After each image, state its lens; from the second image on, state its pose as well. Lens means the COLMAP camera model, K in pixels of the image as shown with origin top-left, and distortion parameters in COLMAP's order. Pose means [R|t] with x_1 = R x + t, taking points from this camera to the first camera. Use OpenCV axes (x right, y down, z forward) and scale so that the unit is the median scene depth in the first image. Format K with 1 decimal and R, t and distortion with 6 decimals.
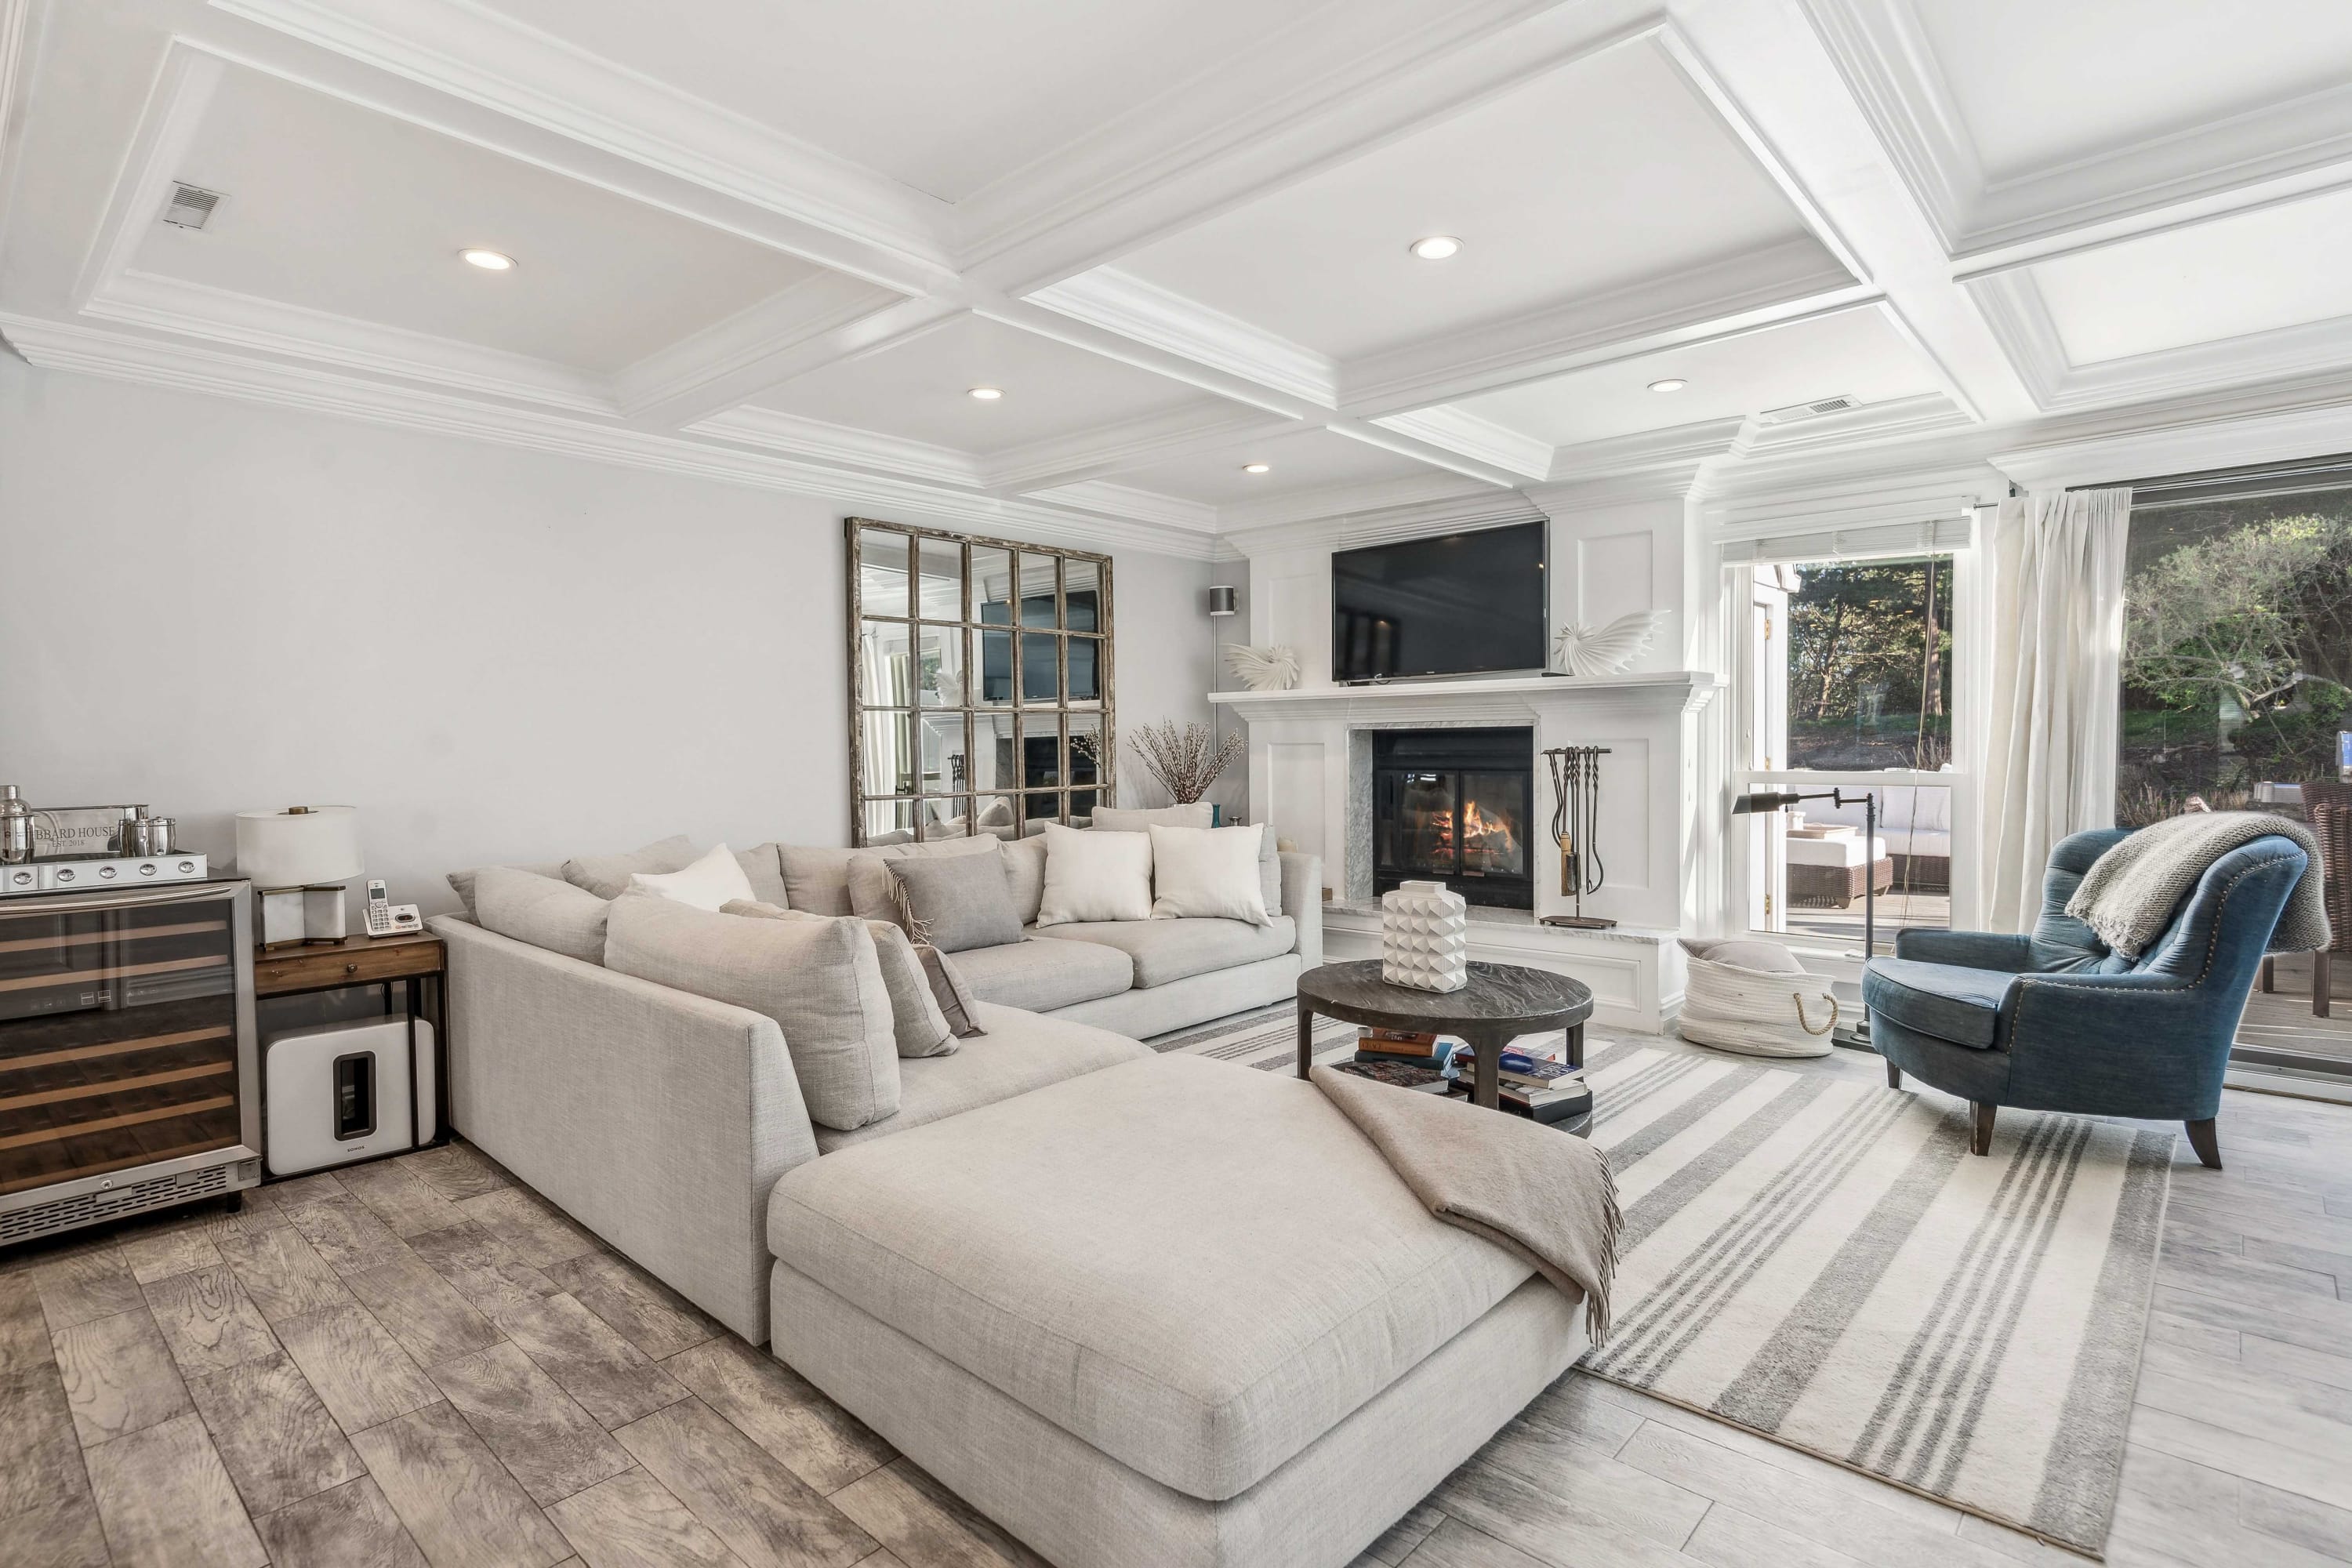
lens RADIAL K [[1179.5, 0, 1173.9], [0, 1179.5, 775.2], [0, 0, 1]] dist [0.002292, -0.000404]
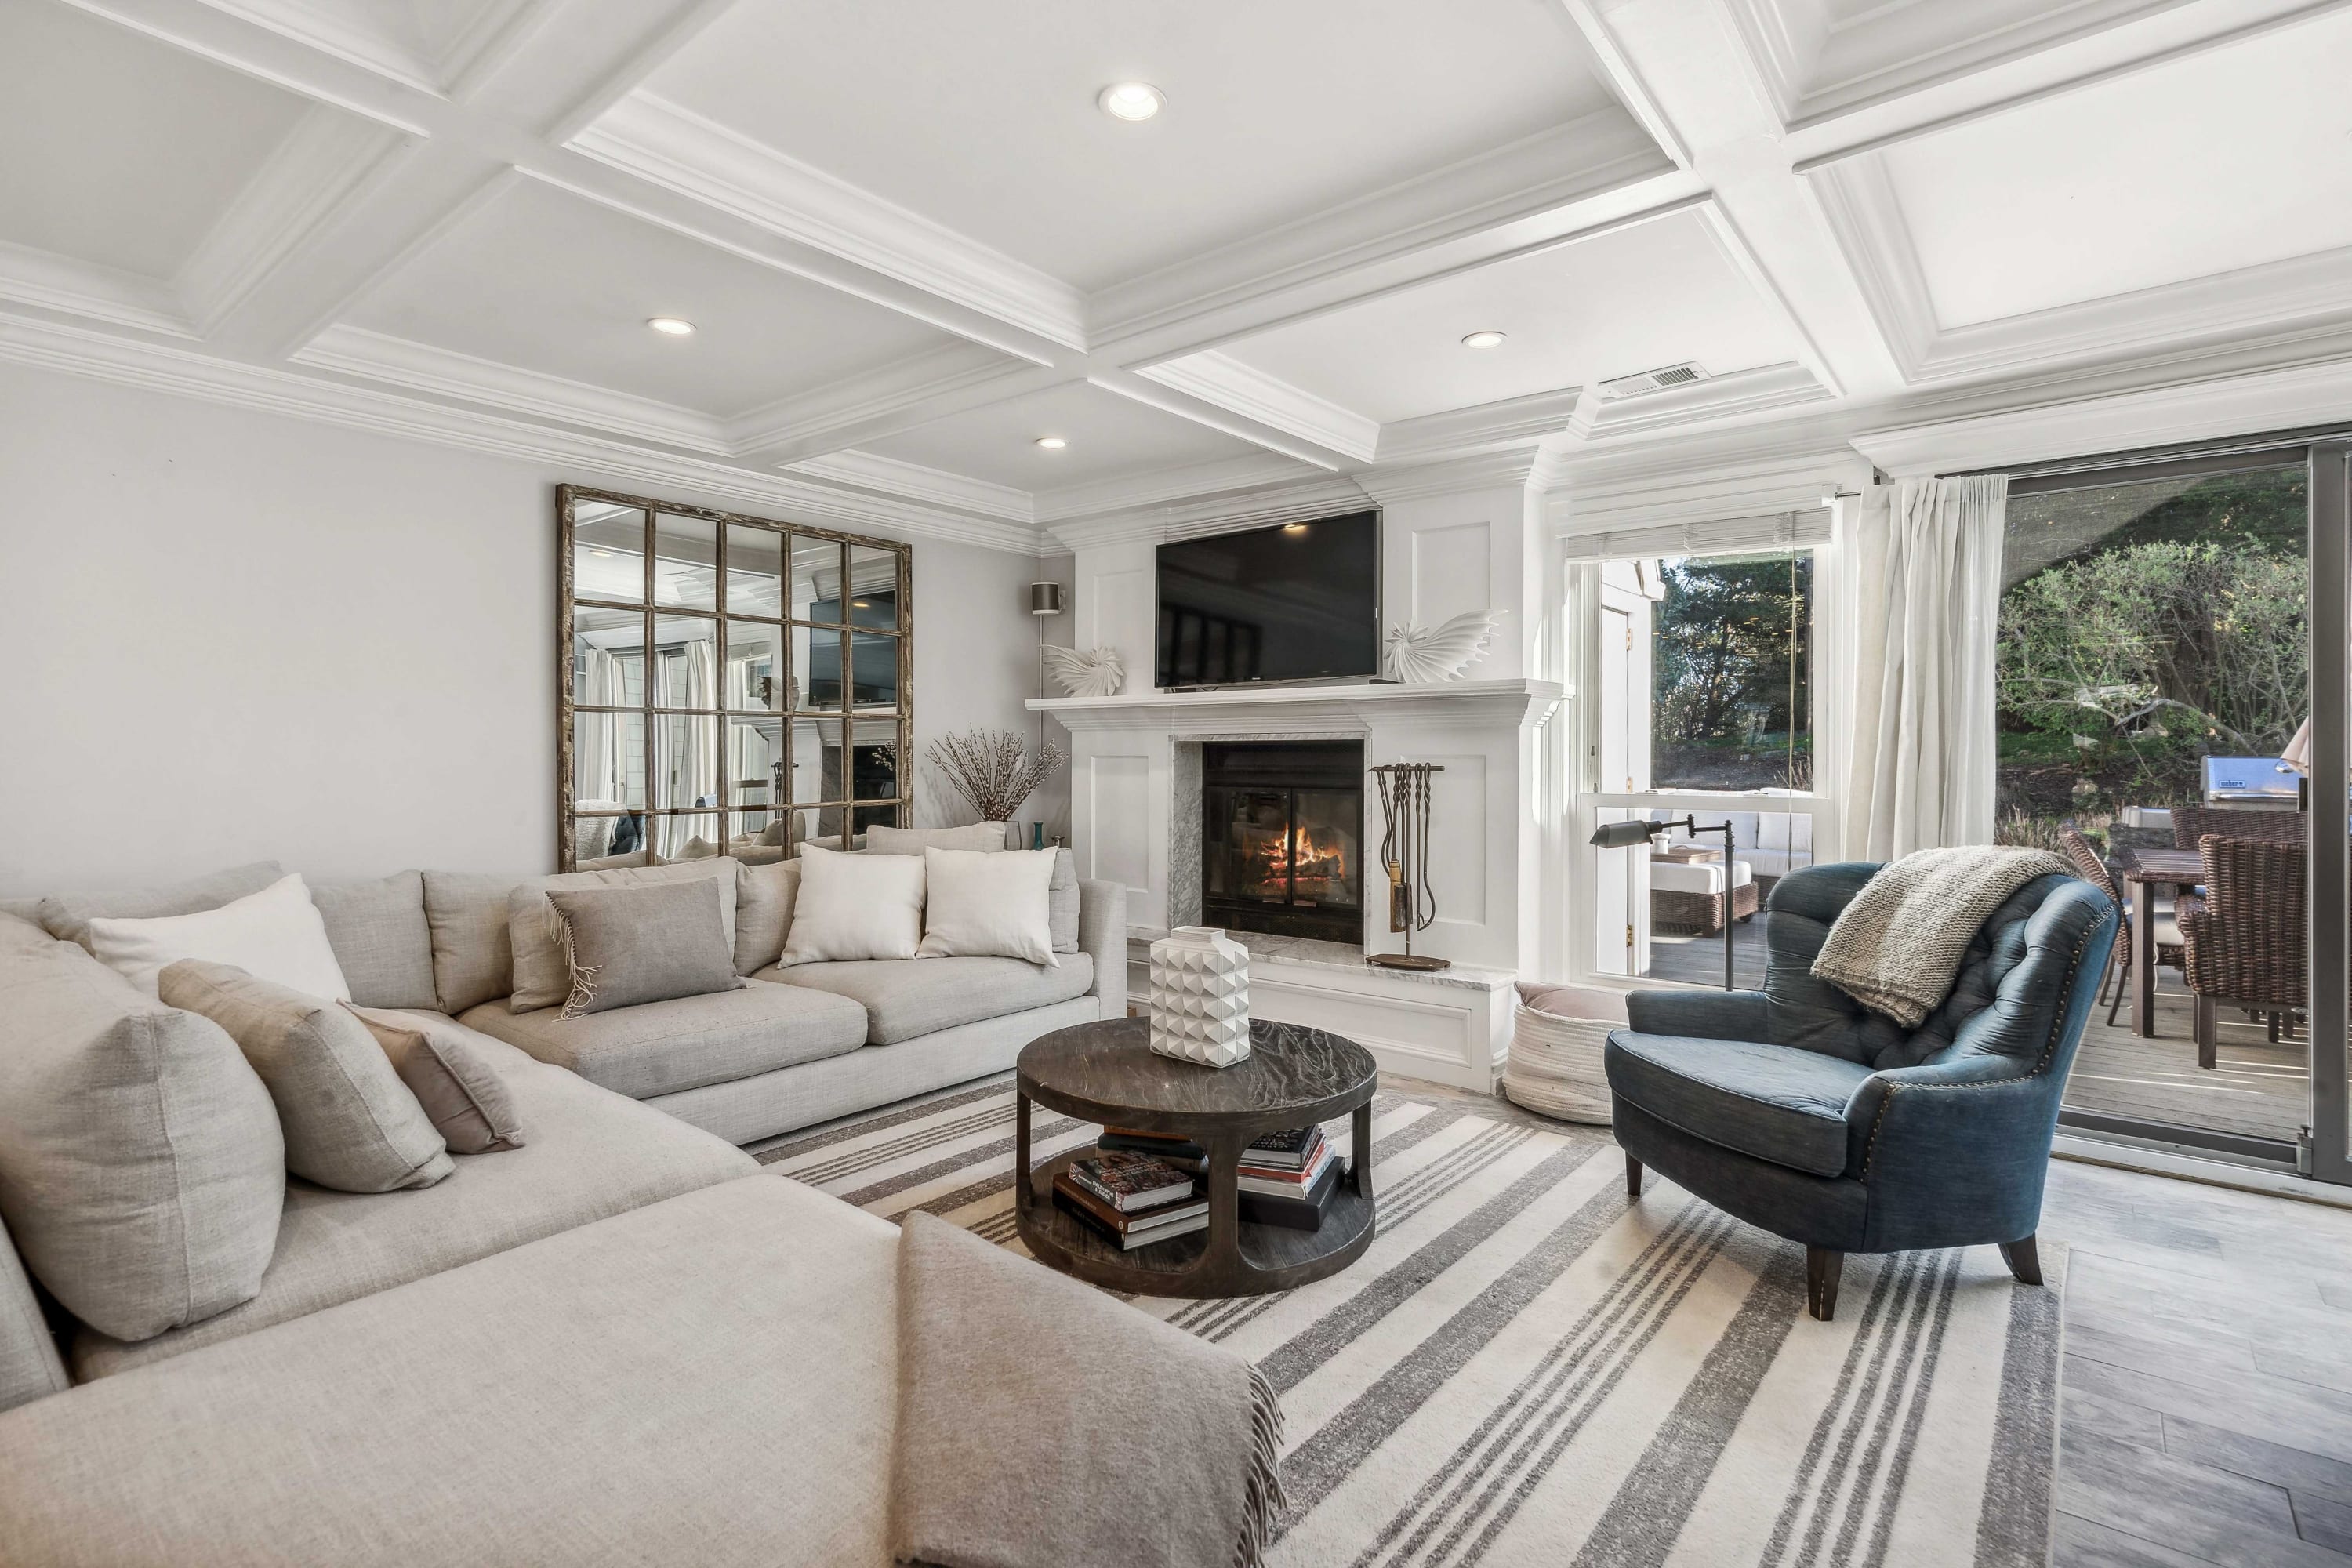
lens RADIAL K [[1108.4, 0, 1187.9], [0, 1108.4, 759.7], [0, 0, 1]] dist [-0.004769, 0.000734]
pose [[0.998618, 0.011398, 0.051311, 0.138094], [-0.010223, 0.999681, -0.023096, -0.005961], [-0.051558, 0.022539, 0.998416, 0.182806]]
